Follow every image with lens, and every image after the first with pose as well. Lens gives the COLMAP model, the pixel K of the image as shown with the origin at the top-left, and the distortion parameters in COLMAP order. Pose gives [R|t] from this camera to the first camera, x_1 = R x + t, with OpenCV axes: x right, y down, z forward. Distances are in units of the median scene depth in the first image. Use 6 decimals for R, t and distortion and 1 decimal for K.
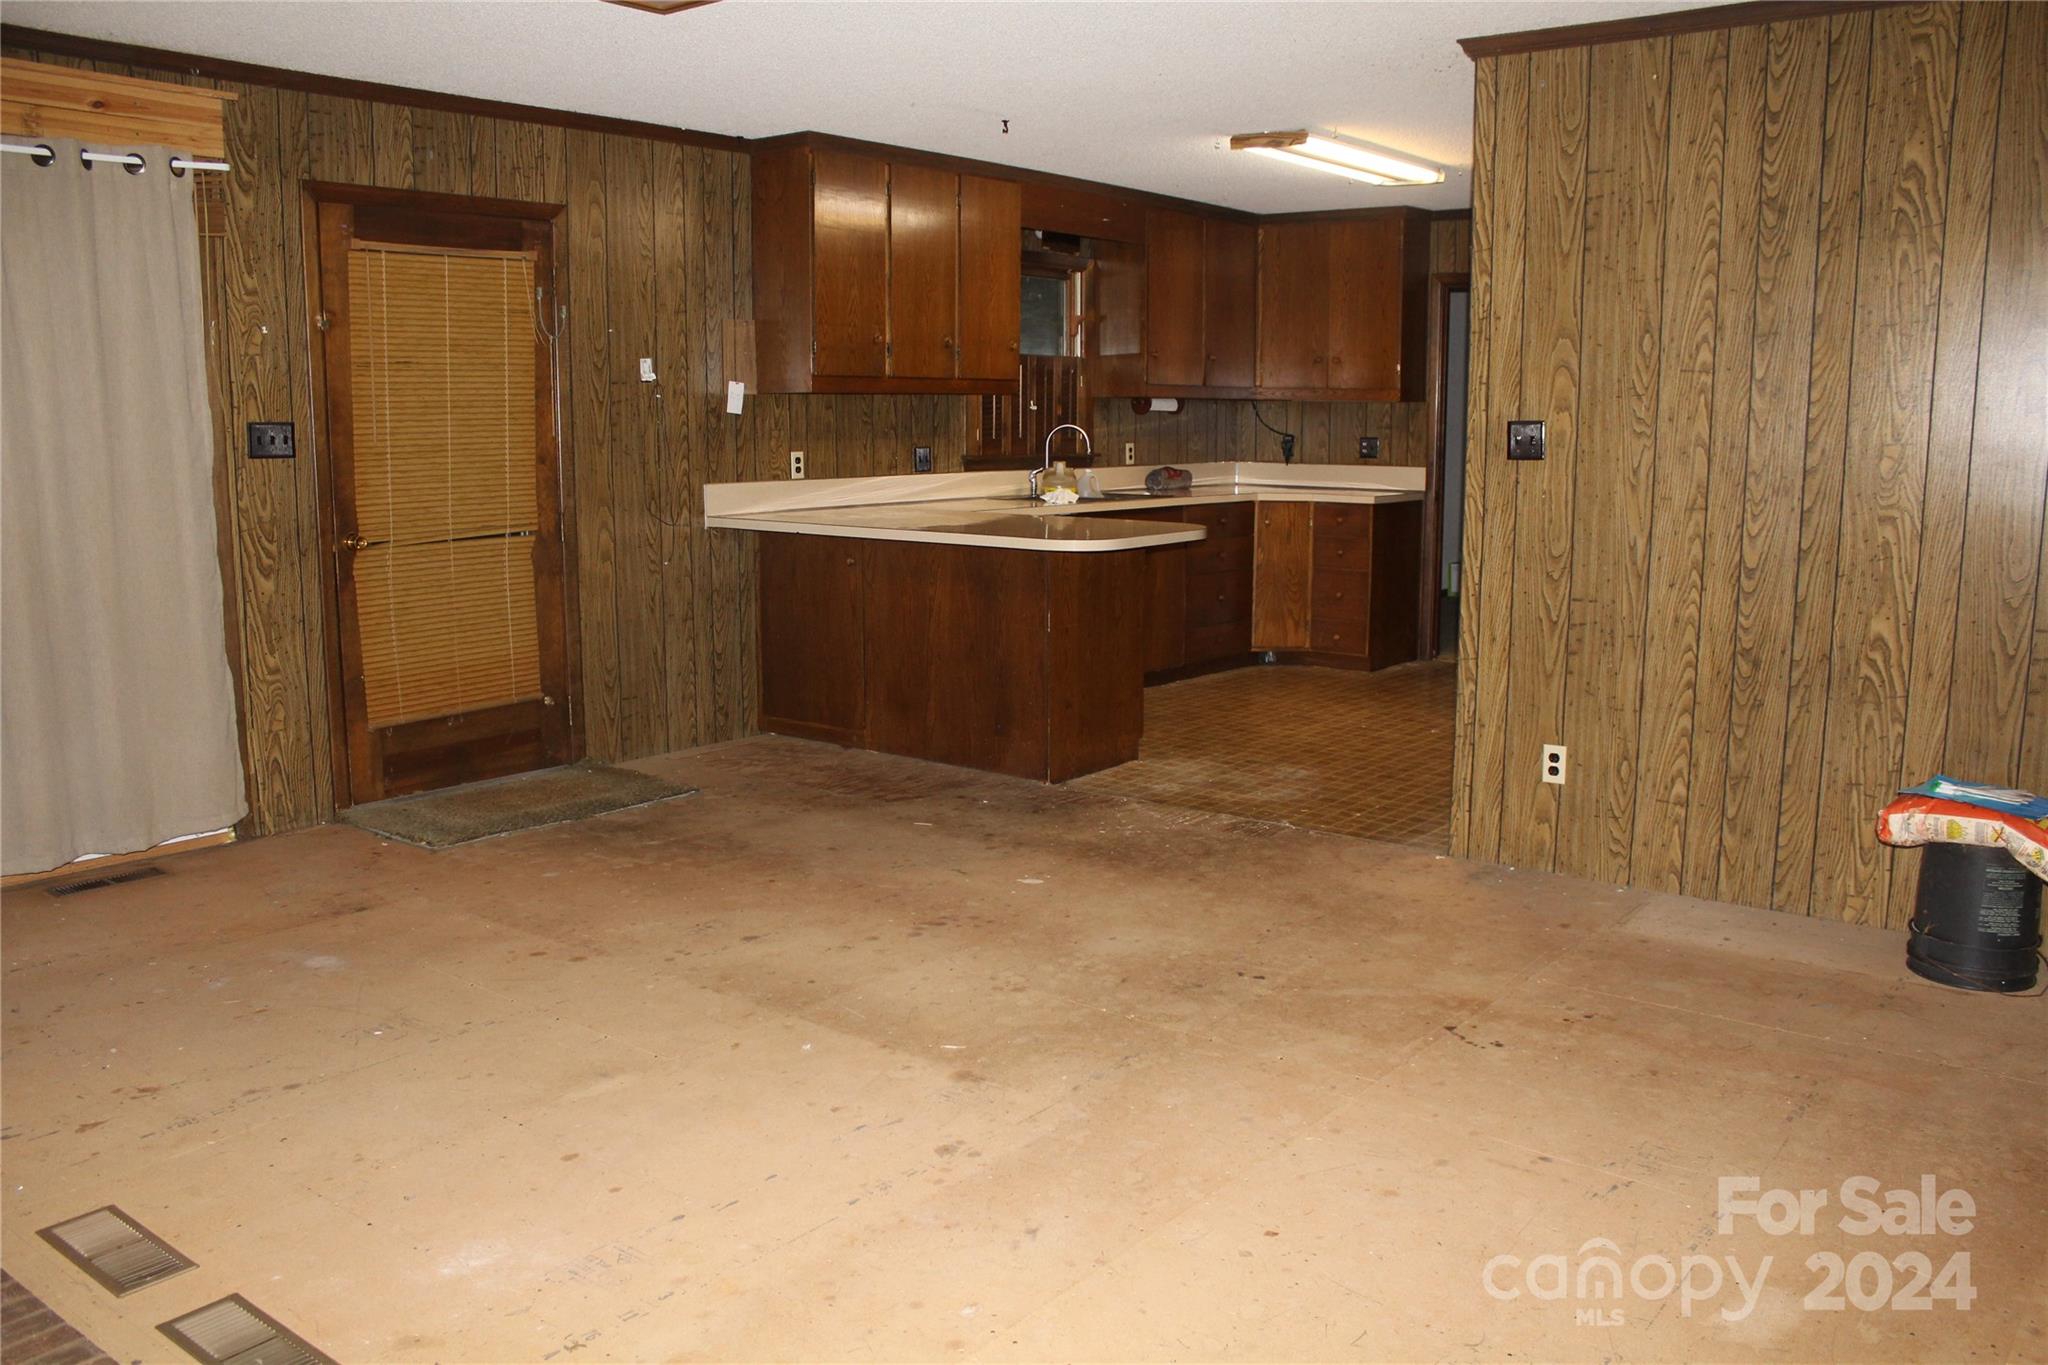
lens RADIAL K [[1677.9, 0, 1019.1], [0, 1677.9, 680.3], [0, 0, 1]] dist [0.001455, 0.016772]
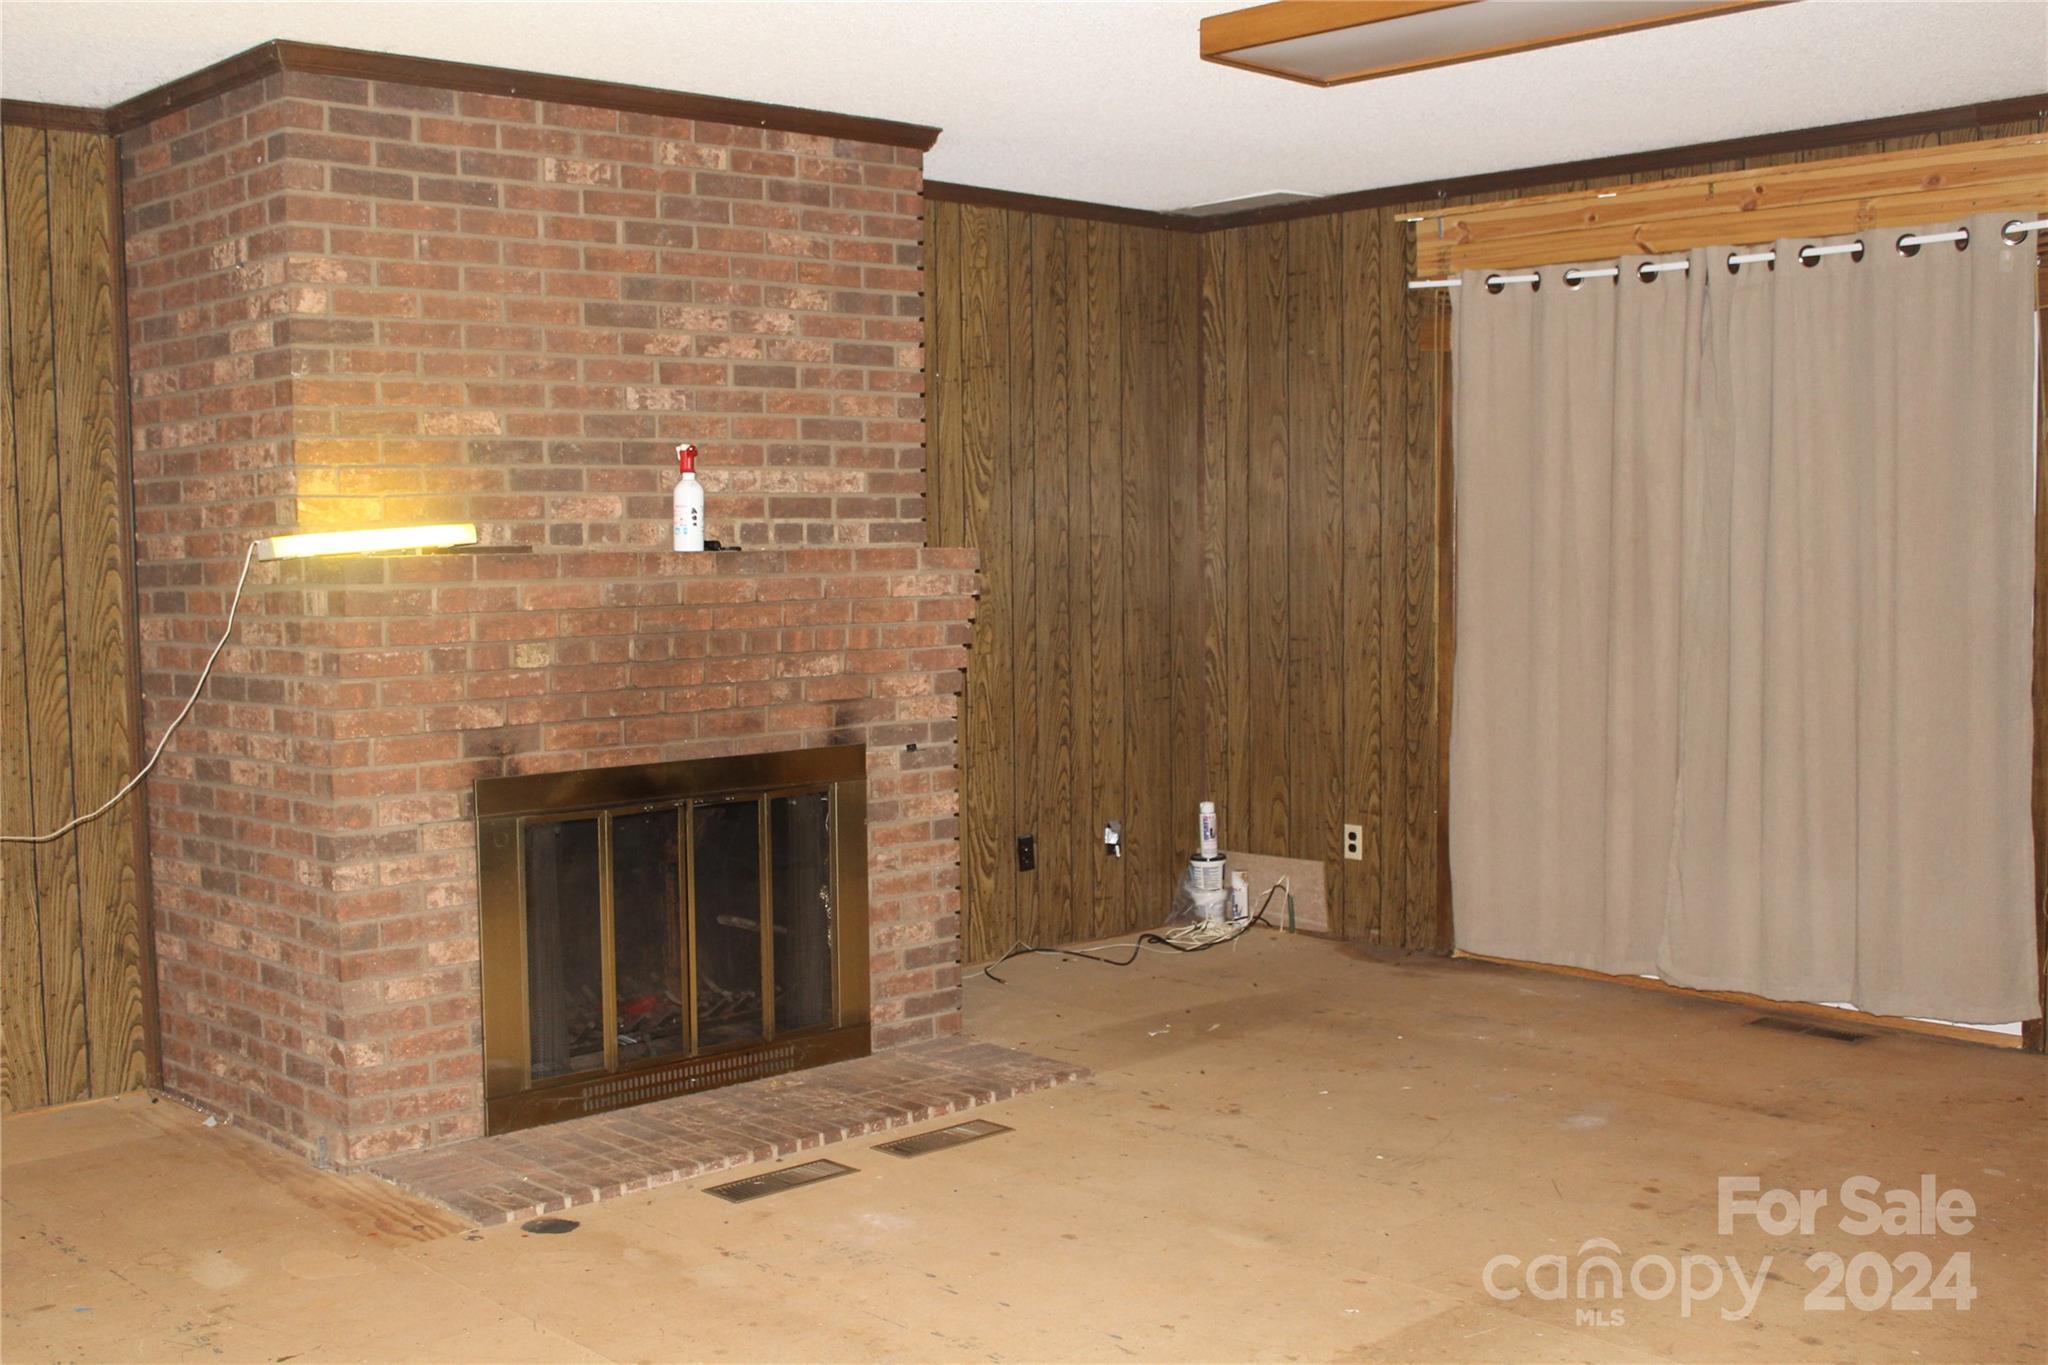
lens RADIAL K [[2306.7, 0, 1021.1], [0, 2306.7, 681.2], [0, 0, 1]] dist [-0.027750, 0.000000]
pose [[-0.137234, 0.074816, -0.987709, 0.835089], [-0.140601, 0.985576, 0.094189, -0.141330], [0.980509, 0.151799, -0.124735, 0.801737]]
